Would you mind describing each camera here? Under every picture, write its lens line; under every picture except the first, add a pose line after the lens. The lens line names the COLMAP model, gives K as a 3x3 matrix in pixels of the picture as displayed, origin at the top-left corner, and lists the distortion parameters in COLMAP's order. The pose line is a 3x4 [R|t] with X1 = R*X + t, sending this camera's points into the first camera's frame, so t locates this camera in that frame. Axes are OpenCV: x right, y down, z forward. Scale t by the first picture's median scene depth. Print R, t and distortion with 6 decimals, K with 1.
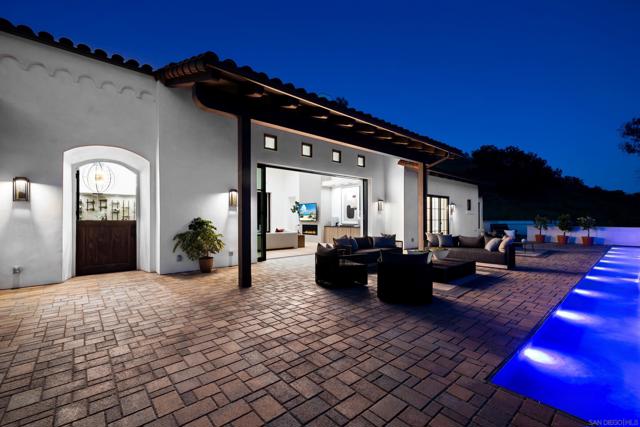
lens RADIAL K [[269.2, 0, 320.0], [0, 269.2, 213.5], [0, 0, 1]] dist [-0.000436, -0.000115]
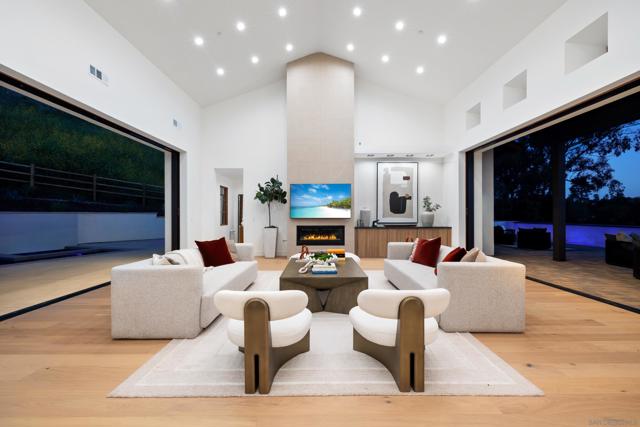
lens RADIAL K [[269.2, 0, 320.0], [0, 269.2, 213.5], [0, 0, 1]] dist [-0.000436, -0.000115]
pose [[0.643059, 0.012684, 0.765712, -0.456062], [-0.024304, 0.999697, 0.003851, 0.019254], [-0.765431, -0.021087, 0.643173, 0.728231]]
